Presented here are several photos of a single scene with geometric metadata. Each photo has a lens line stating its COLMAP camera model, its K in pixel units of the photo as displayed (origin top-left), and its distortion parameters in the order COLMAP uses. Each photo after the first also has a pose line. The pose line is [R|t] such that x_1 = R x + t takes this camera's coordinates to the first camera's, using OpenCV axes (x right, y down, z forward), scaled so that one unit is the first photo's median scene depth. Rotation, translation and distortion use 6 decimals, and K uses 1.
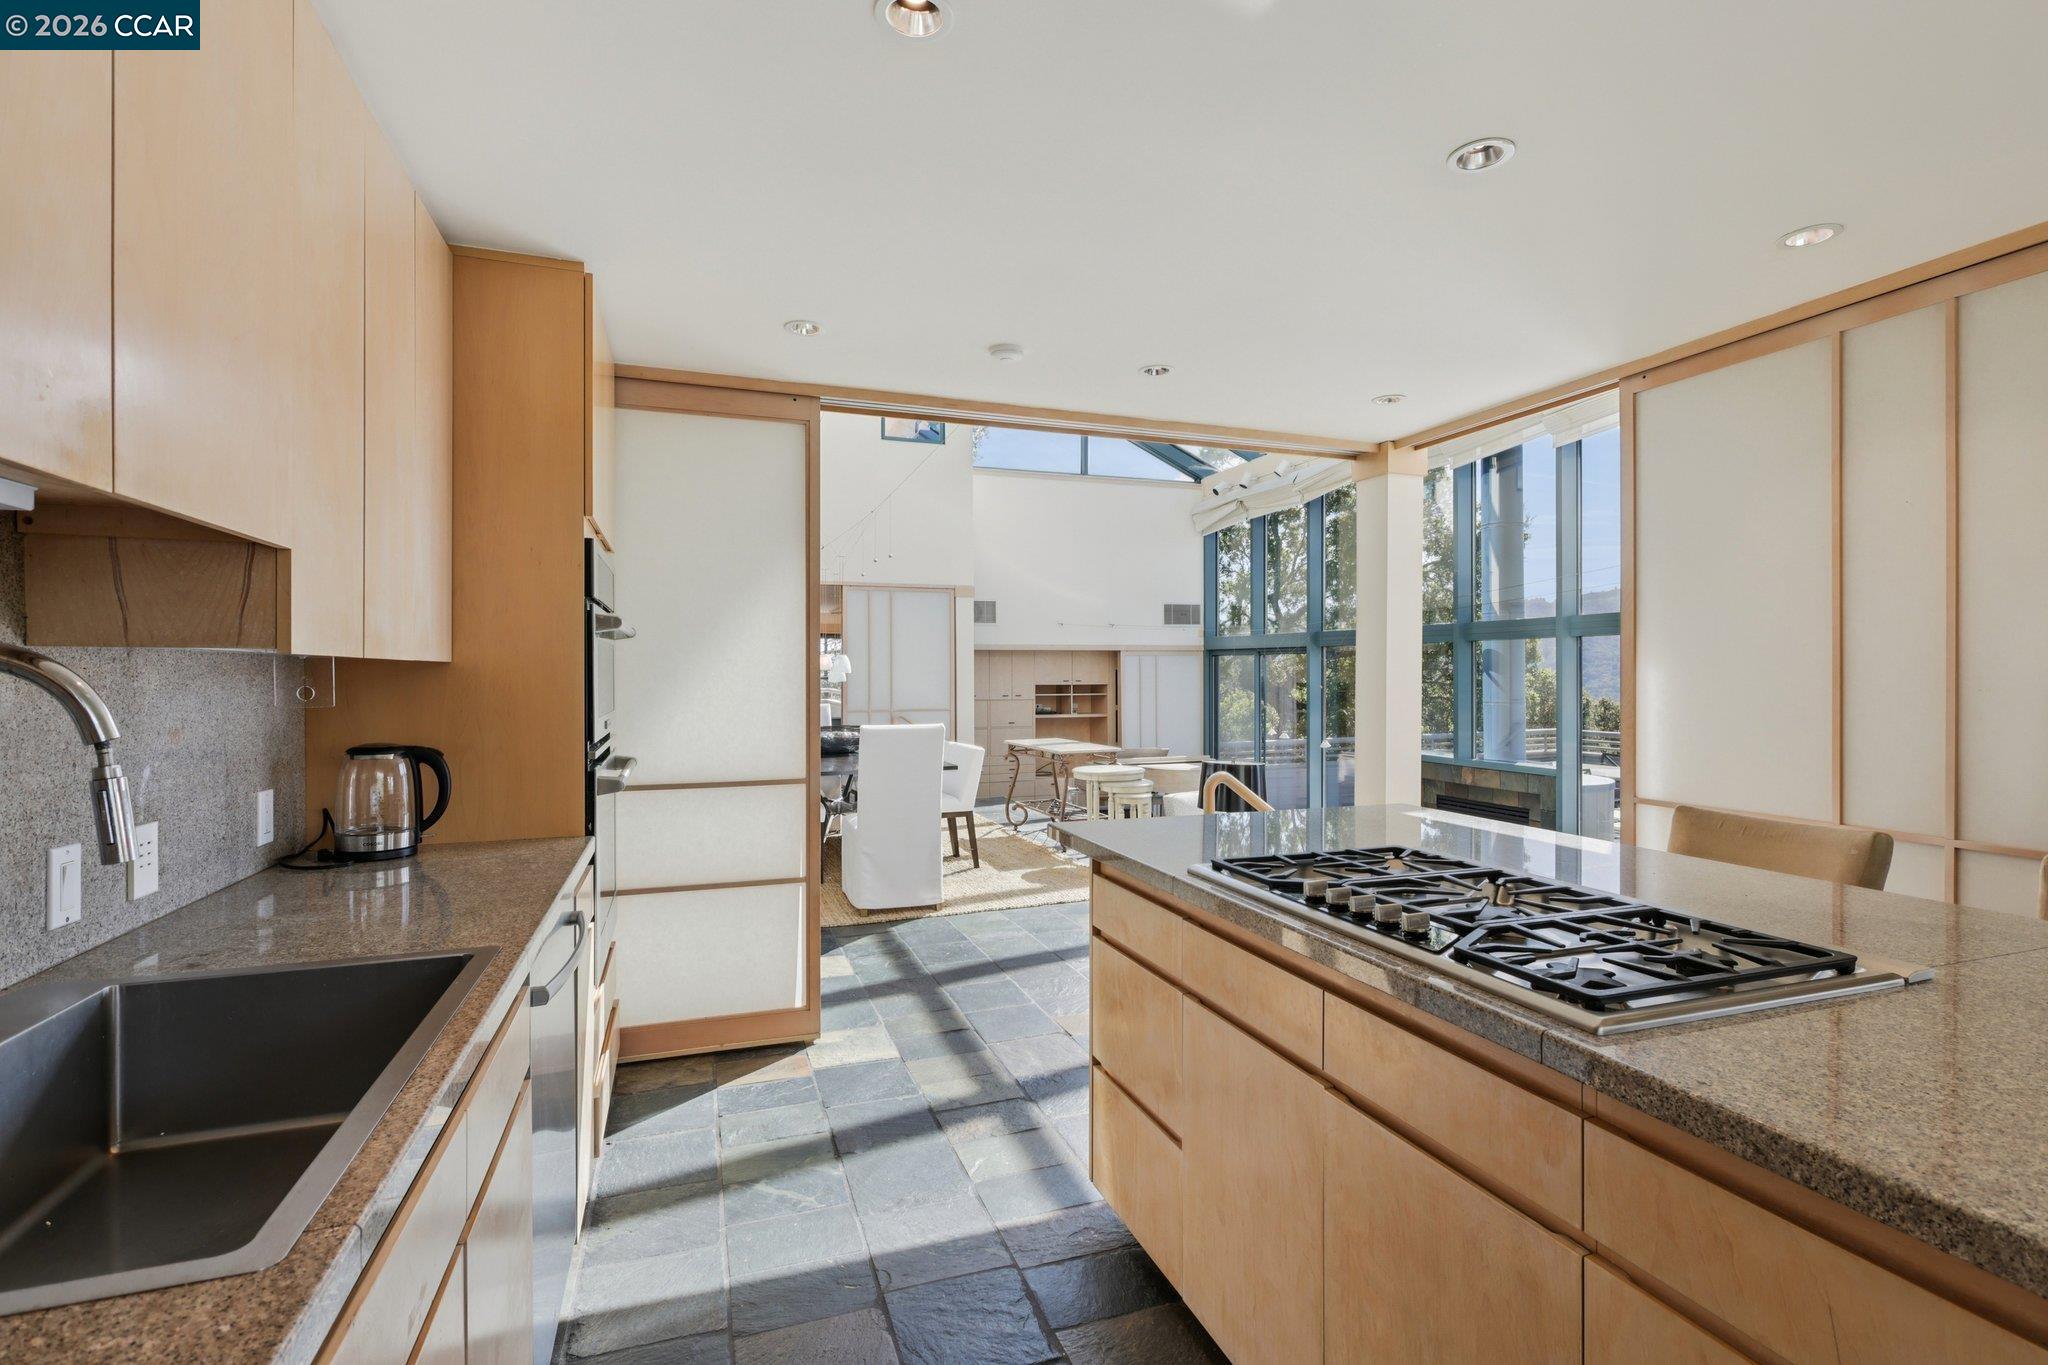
lens RADIAL K [[926.0, 0, 1027.8], [0, 926.0, 674.8], [0, 0, 1]] dist [0.000957, 0.000166]
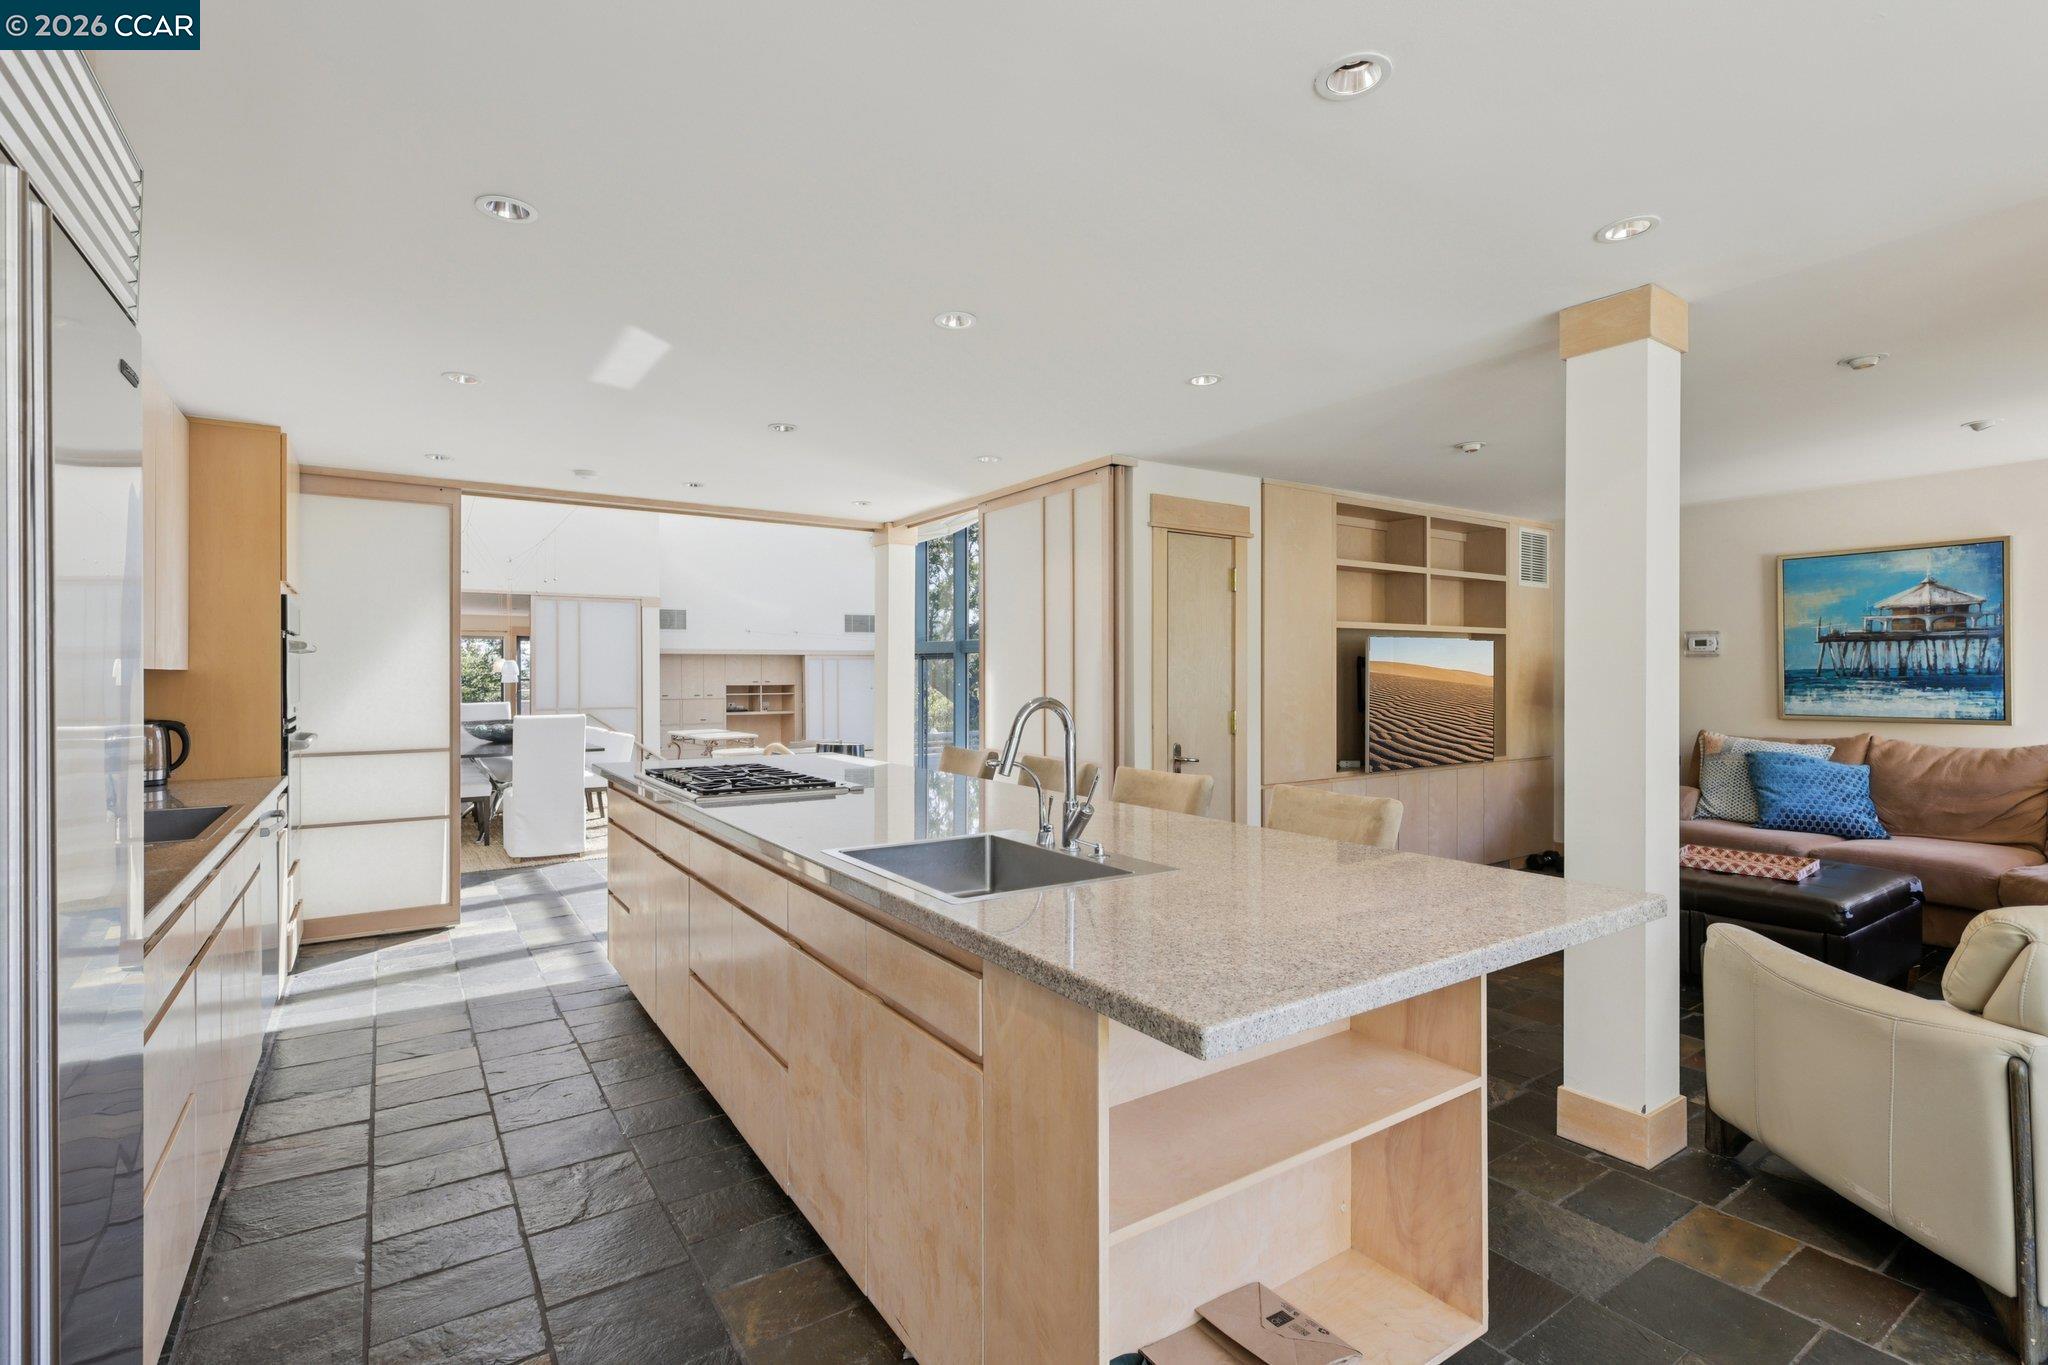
lens RADIAL K [[955.6, 0, 1023.4], [0, 955.6, 676.4], [0, 0, 1]] dist [-0.000728, 0.001051]
pose [[0.971595, 0.000690, 0.236649, 0.287717], [-0.000847, 0.999999, 0.000561, -0.002610], [-0.236649, -0.000746, 0.971595, -0.689673]]
